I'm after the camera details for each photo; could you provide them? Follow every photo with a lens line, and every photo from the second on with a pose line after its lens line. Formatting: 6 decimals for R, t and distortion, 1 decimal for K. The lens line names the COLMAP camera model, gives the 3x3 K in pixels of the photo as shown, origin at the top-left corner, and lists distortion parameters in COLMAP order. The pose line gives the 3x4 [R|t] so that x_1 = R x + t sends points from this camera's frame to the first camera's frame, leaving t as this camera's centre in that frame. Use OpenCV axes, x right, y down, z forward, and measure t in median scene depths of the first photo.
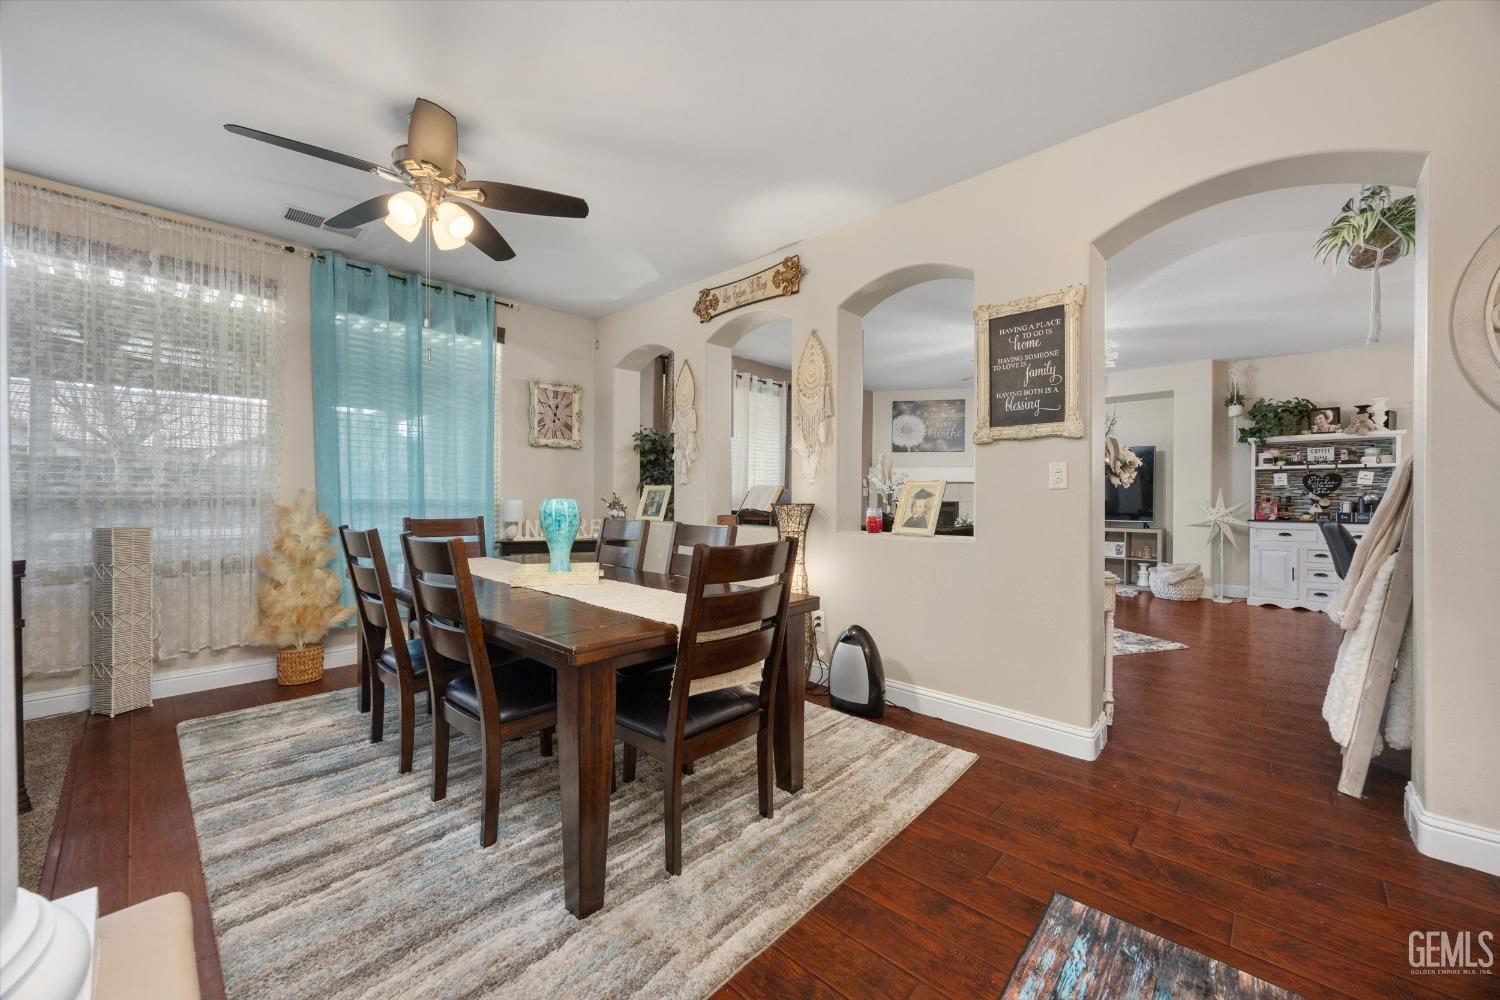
lens RADIAL K [[569.6, 0, 750.0], [0, 569.6, 500.0], [0, 0, 1]] dist [-0.002570, -0.000052]
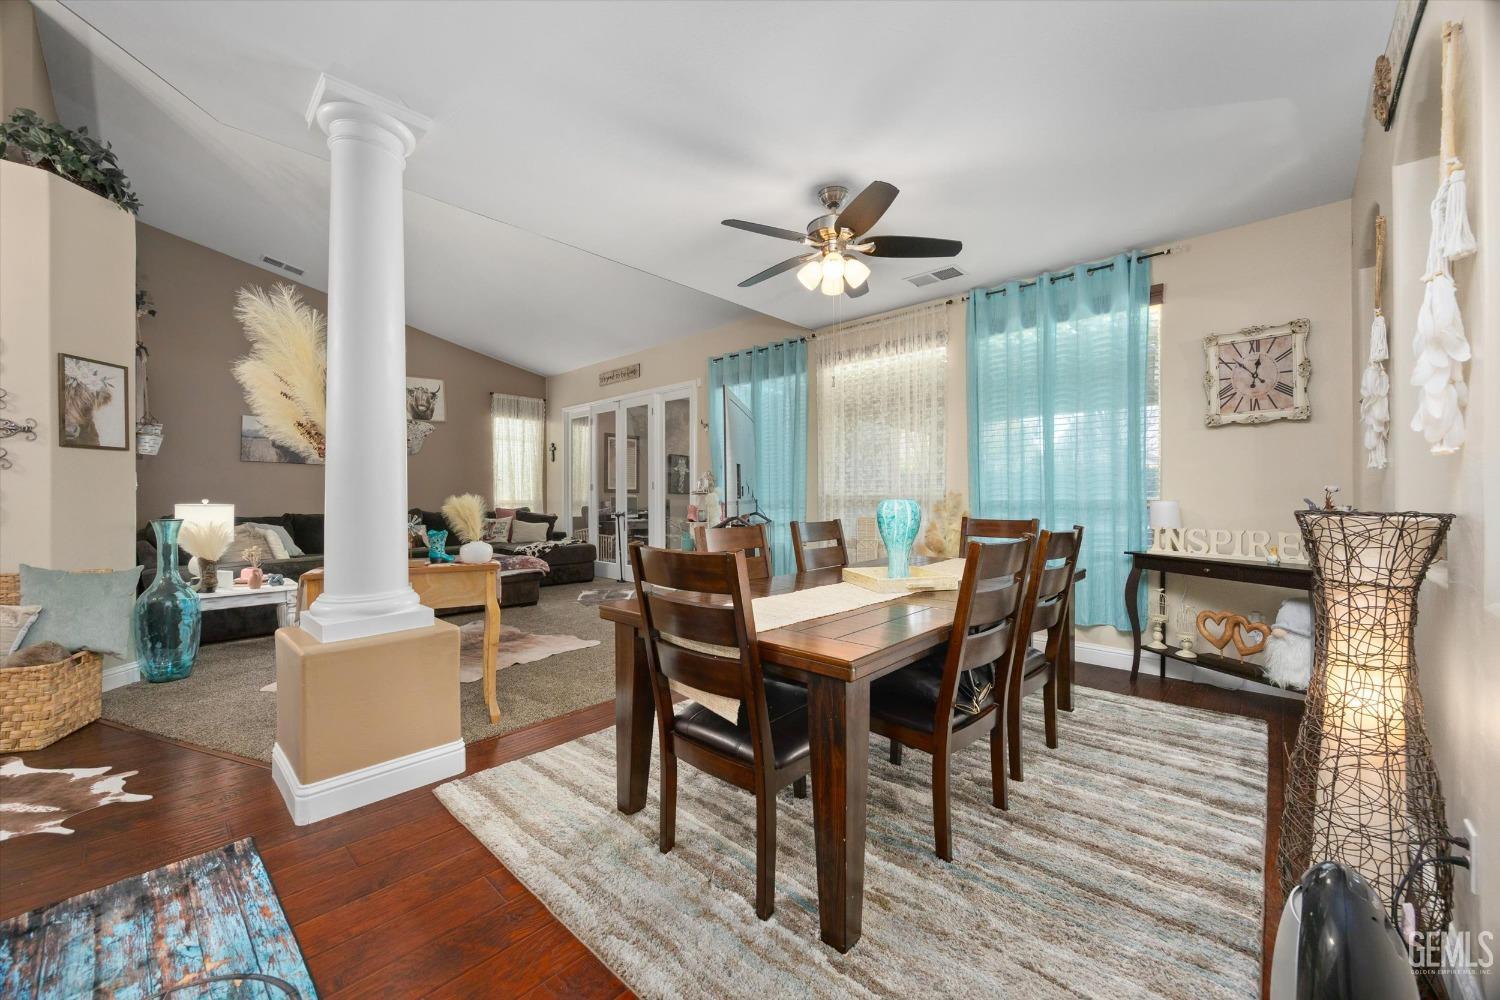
lens RADIAL K [[556.6, 0, 745.3], [0, 556.6, 499.1], [0, 0, 1]] dist [0.000239, 0.000035]
pose [[0.011843, 0.001125, -0.999929, 0.276263], [-0.005082, 0.999987, 0.001065, -0.000377], [0.999917, 0.005069, 0.011848, 0.342195]]
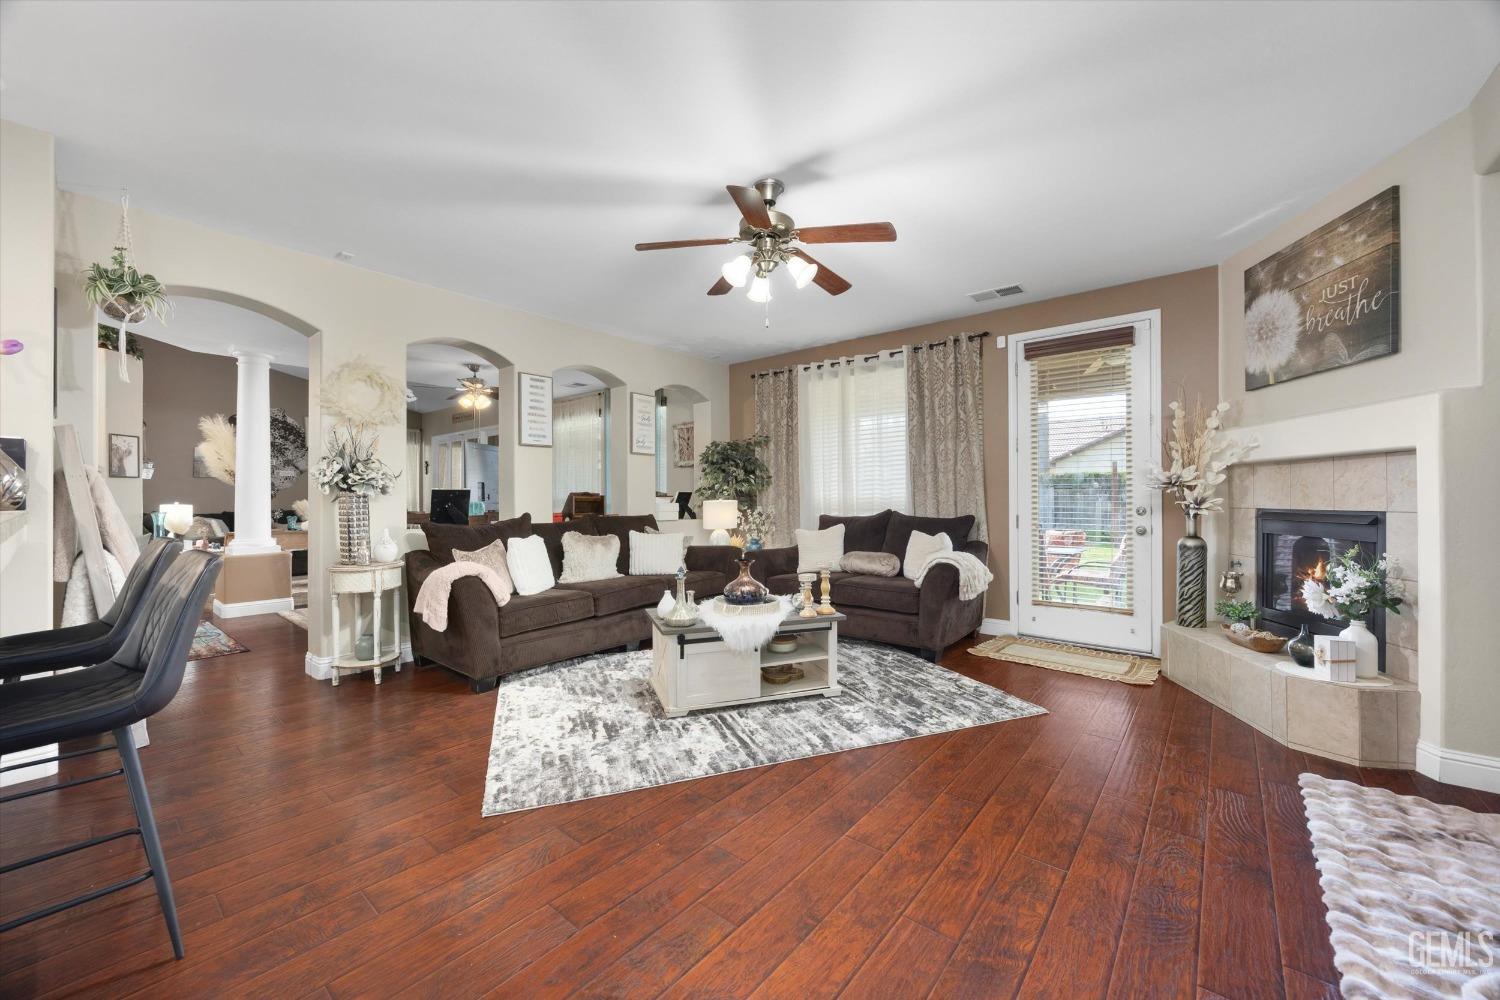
lens RADIAL K [[569.6, 0, 750.0], [0, 569.6, 500.0], [0, 0, 1]] dist [-0.002570, -0.000052]
pose [[0.059332, -0.001430, -0.998237, 0.994524], [-0.004267, 0.999989, -0.001686, -0.004725], [0.998229, 0.004360, 0.059325, 0.948607]]
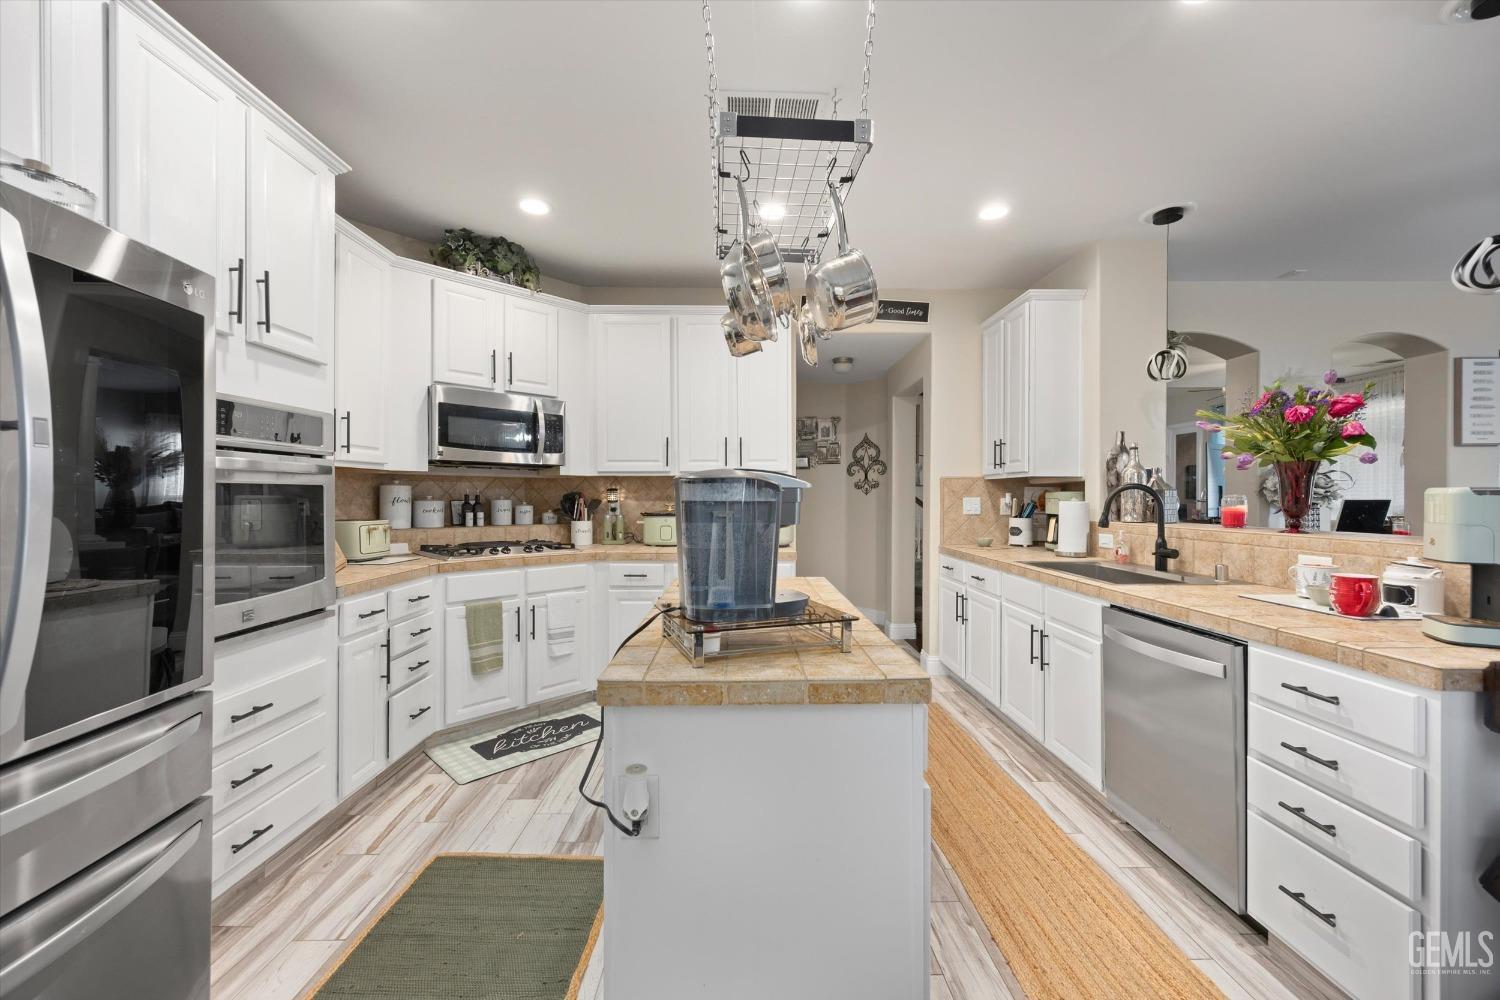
lens RADIAL K [[569.6, 0, 750.0], [0, 569.6, 500.0], [0, 0, 1]] dist [-0.002570, -0.000052]
pose [[-0.724062, 0.000605, -0.689734, 1.240777], [-0.006140, 0.999954, 0.007323, -0.019906], [0.689707, 0.009537, -0.724025, 0.557100]]
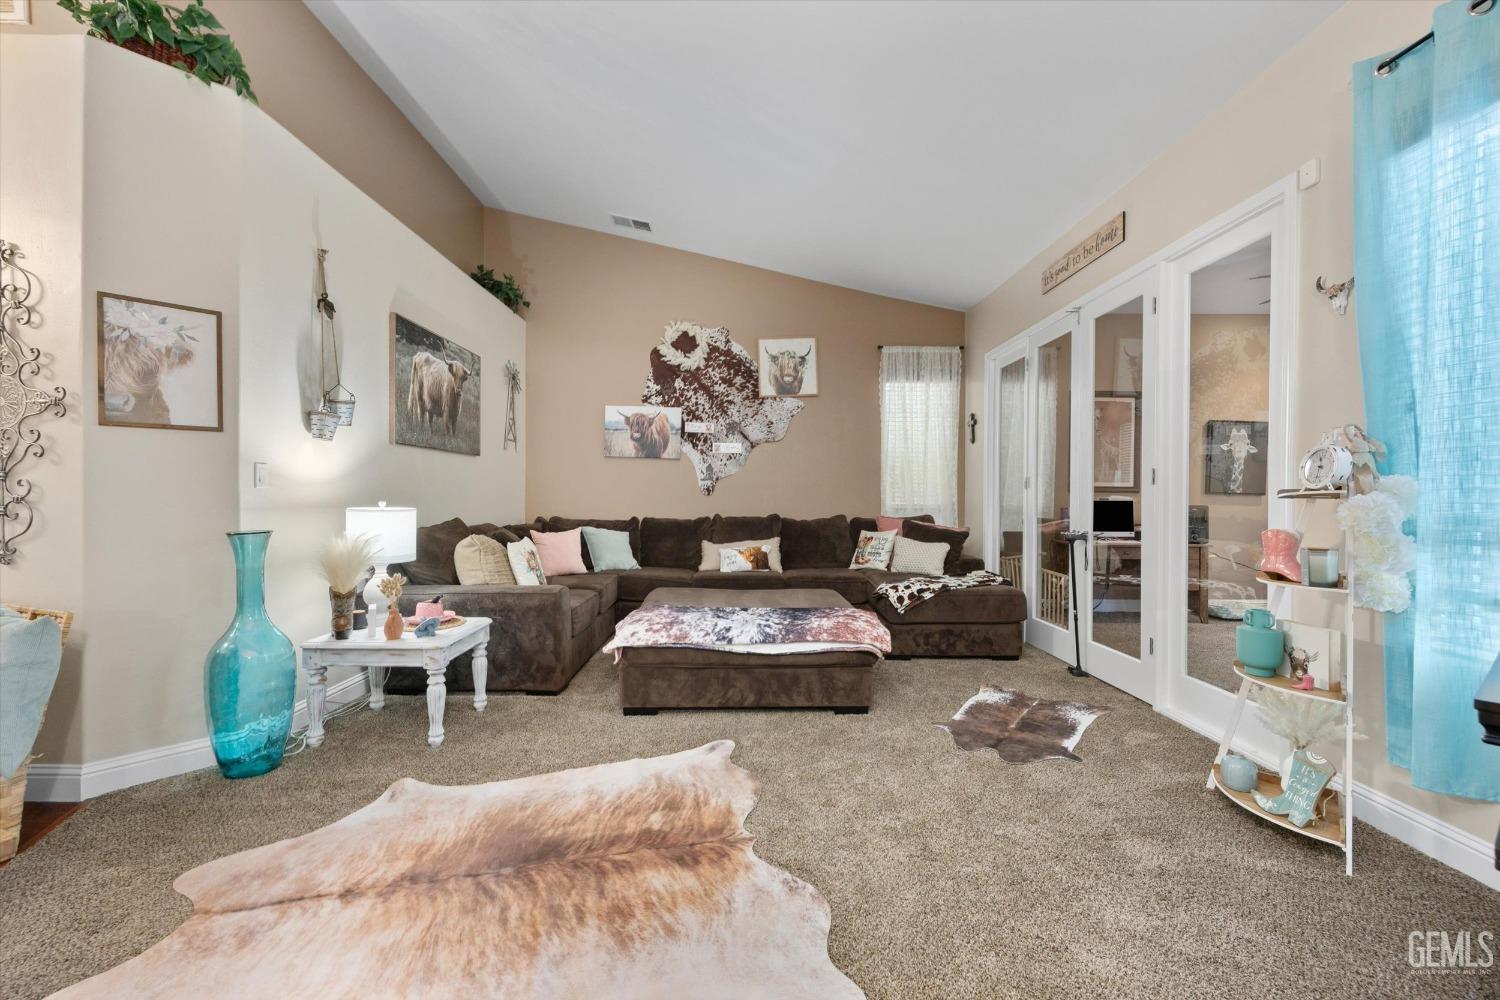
lens RADIAL K [[582.7, 0, 752.6], [0, 582.7, 501.8], [0, 0, 1]] dist [-0.000851, -0.000184]
pose [[-0.712098, -0.001236, -0.702079, -0.308822], [-0.013124, 0.999847, 0.011550, -0.005846], [0.701957, 0.017439, -0.712006, 0.278901]]
